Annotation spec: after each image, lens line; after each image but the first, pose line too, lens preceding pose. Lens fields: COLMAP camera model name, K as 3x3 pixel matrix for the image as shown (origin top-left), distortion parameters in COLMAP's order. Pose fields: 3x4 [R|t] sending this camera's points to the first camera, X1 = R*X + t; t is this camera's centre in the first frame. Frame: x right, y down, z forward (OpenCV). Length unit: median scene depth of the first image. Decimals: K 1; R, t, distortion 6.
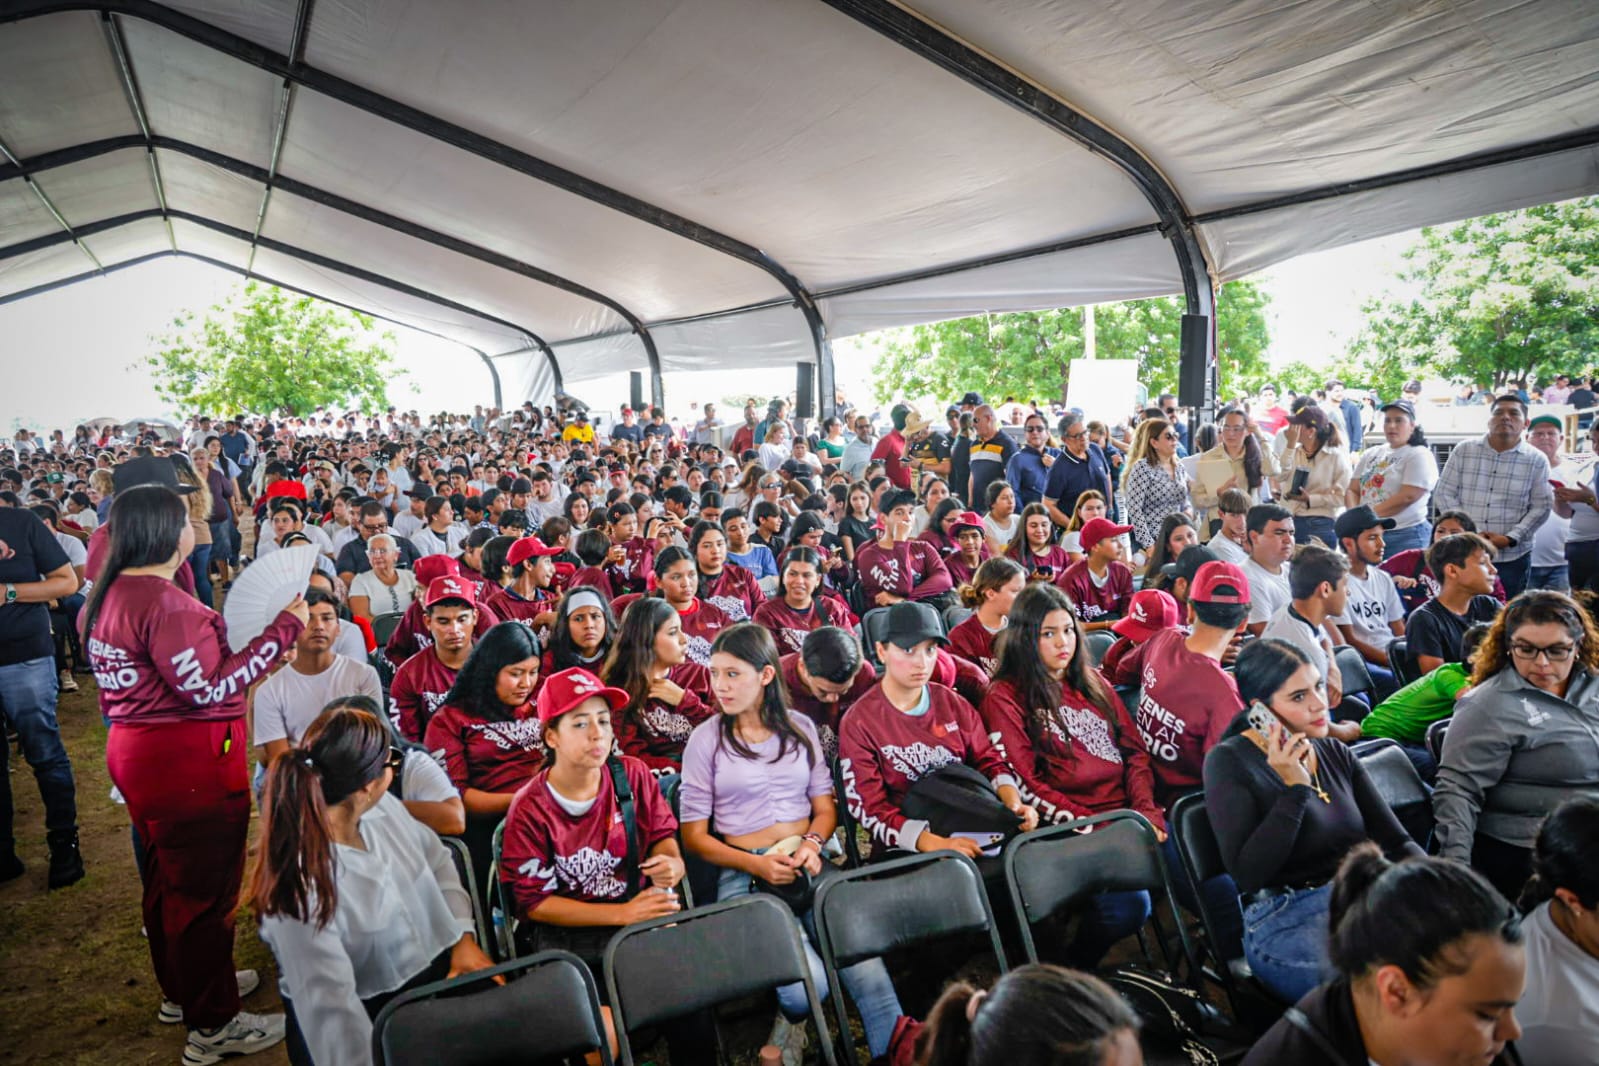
lens RADIAL K [[1117.7, 0, 800.1], [0, 1117.7, 542.9], [0, 0, 1]] dist [-0.040166, 0.043140]
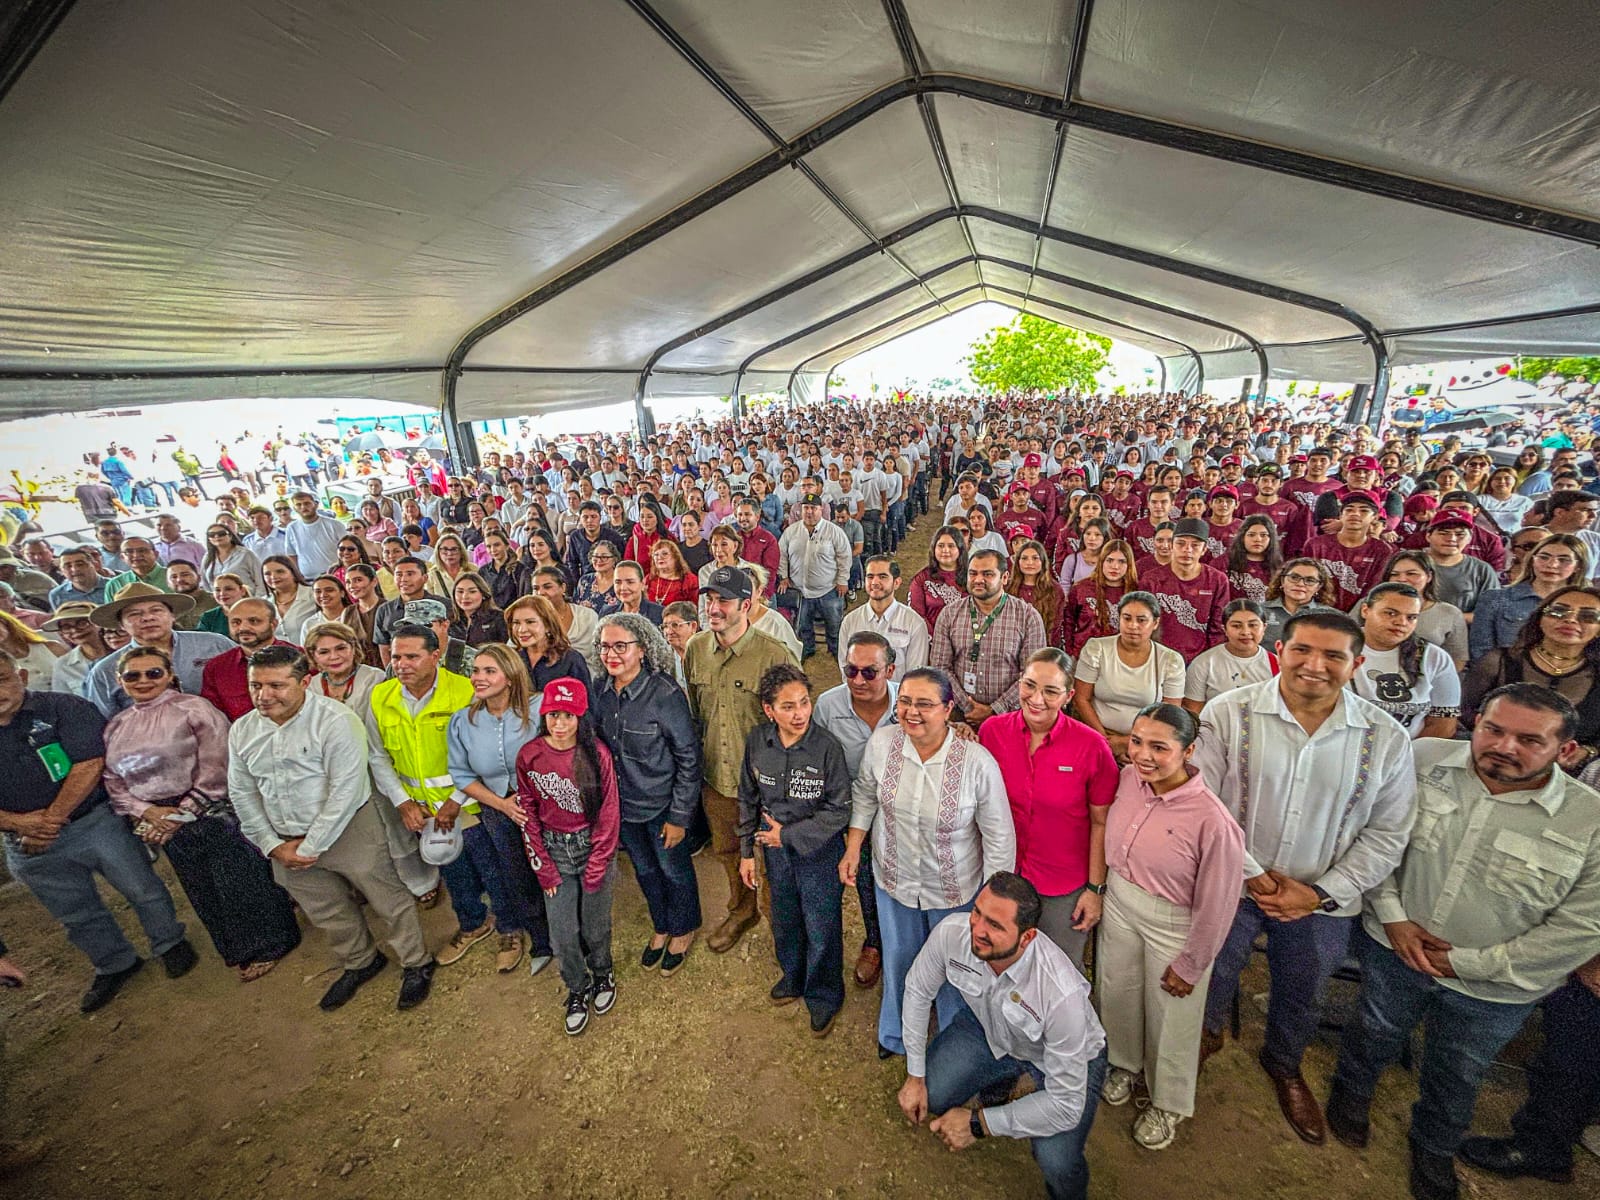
lens RADIAL K [[668.6, 0, 797.7], [0, 668.6, 591.4], [0, 0, 1]] dist [0.001476, 0.000096]
pose [[0.719204, 0.223317, -0.657933, 0.282549], [-0.096636, 0.969887, 0.223566, -0.065730], [0.688046, -0.097209, 0.719127, -0.381220]]
